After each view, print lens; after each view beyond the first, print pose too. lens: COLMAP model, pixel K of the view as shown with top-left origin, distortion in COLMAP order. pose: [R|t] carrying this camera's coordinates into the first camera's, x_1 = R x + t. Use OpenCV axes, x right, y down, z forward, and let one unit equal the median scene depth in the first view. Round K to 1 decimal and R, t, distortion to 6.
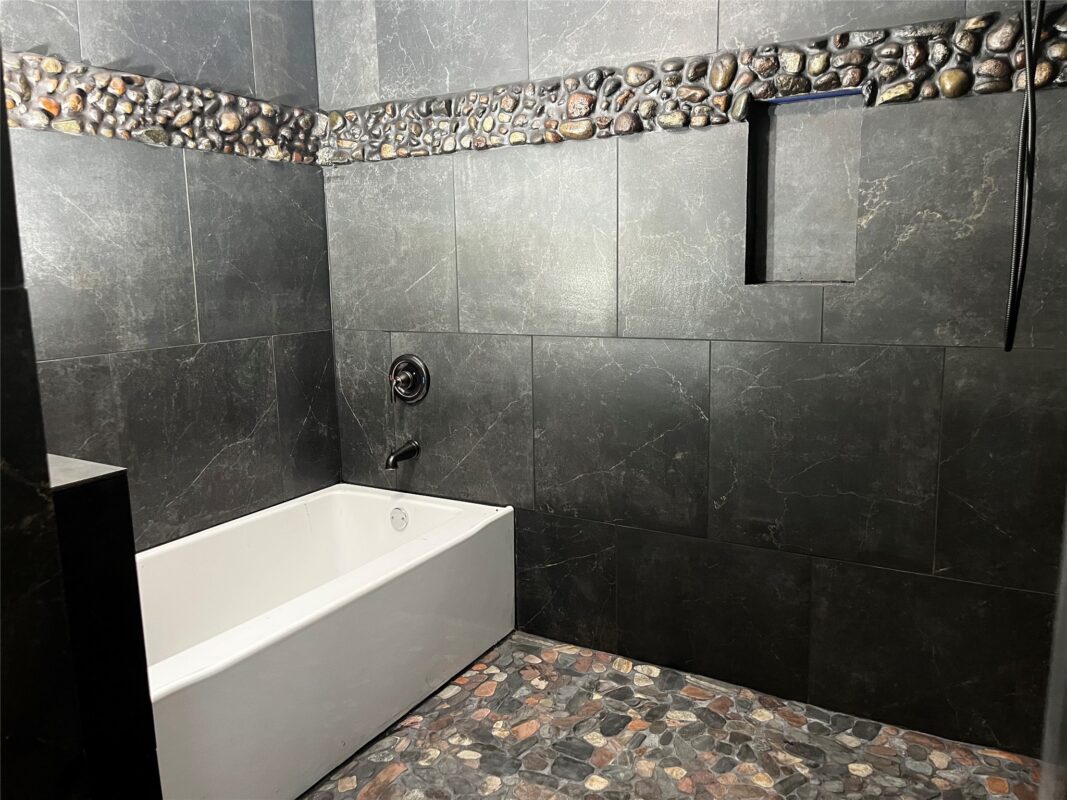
lens RADIAL K [[808.2, 0, 535.7], [0, 808.2, 399.5], [0, 0, 1]] dist [0.050362, -0.056301]
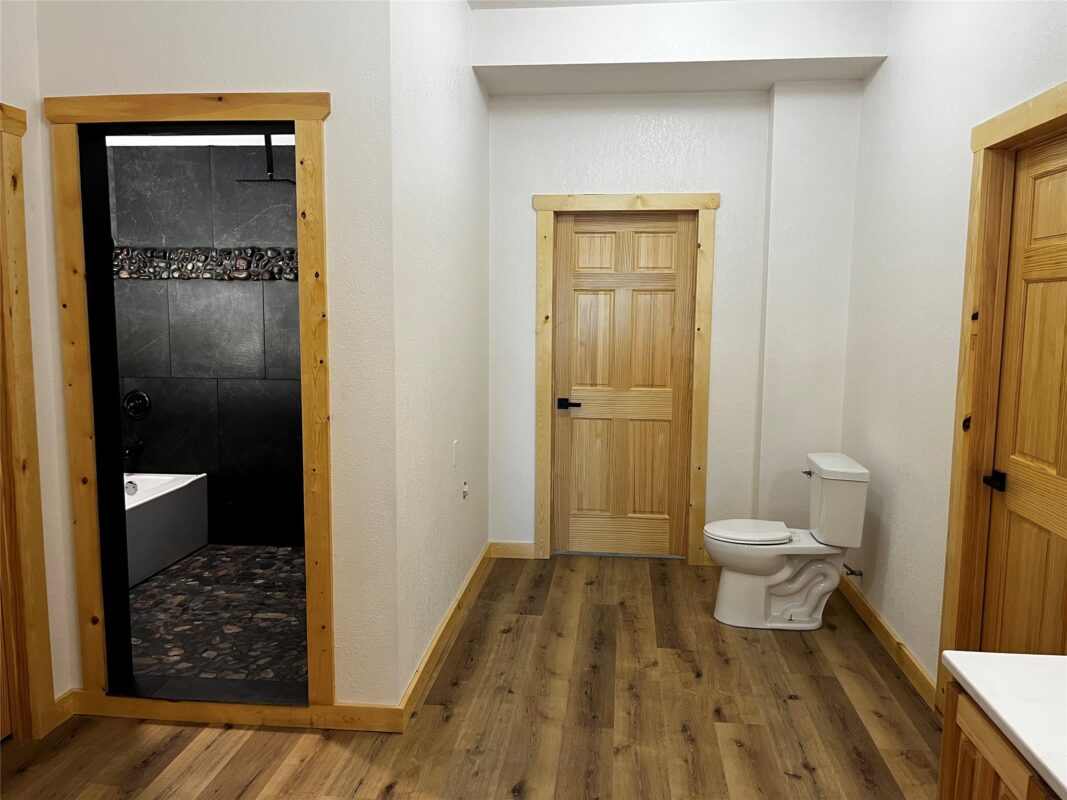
lens RADIAL K [[808.2, 0, 534.7], [0, 808.2, 394.9], [0, 0, 1]] dist [0.050362, -0.056301]
pose [[0.913409, -0.015101, 0.406763, -0.101037], [0.042818, 0.997332, -0.059125, 0.102962], [-0.404785, 0.071422, 0.911618, -1.025739]]
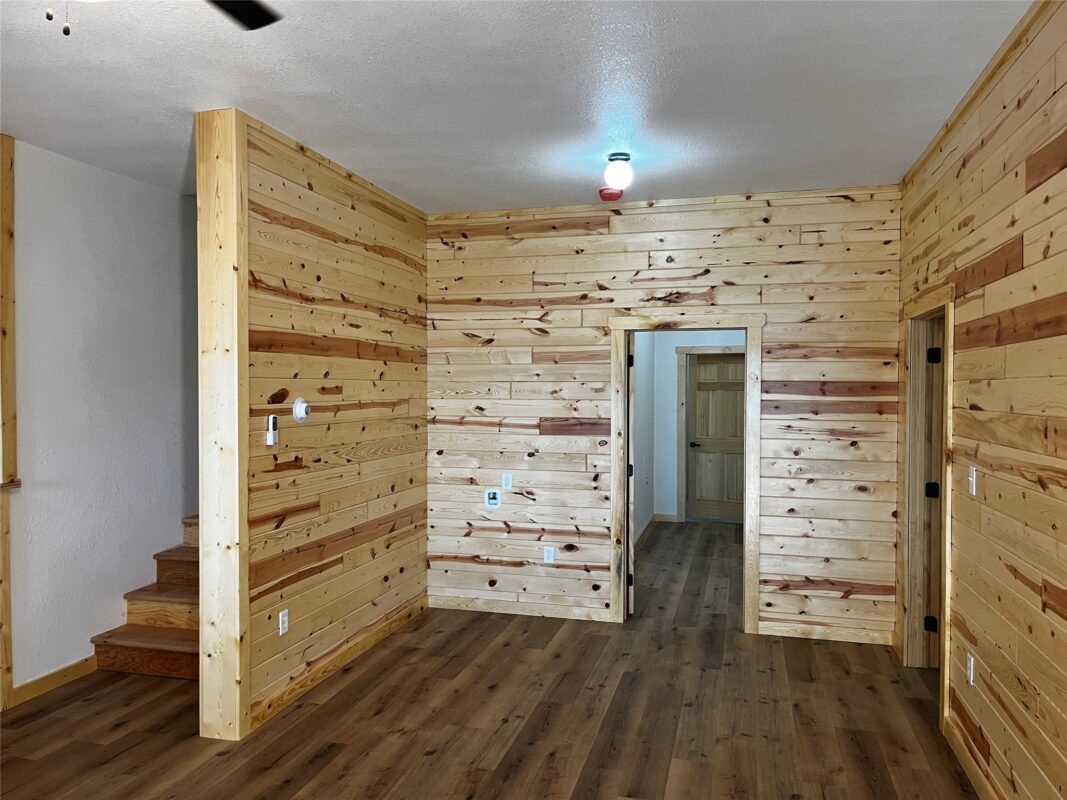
lens RADIAL K [[808.2, 0, 532.9], [0, 808.2, 399.9], [0, 0, 1]] dist [0.050362, -0.056301]
pose [[0.965640, 0.015351, 0.259430, -1.023436], [0.020242, 0.990778, -0.133972, 0.317183], [-0.259094, 0.134620, 0.956424, -2.875977]]
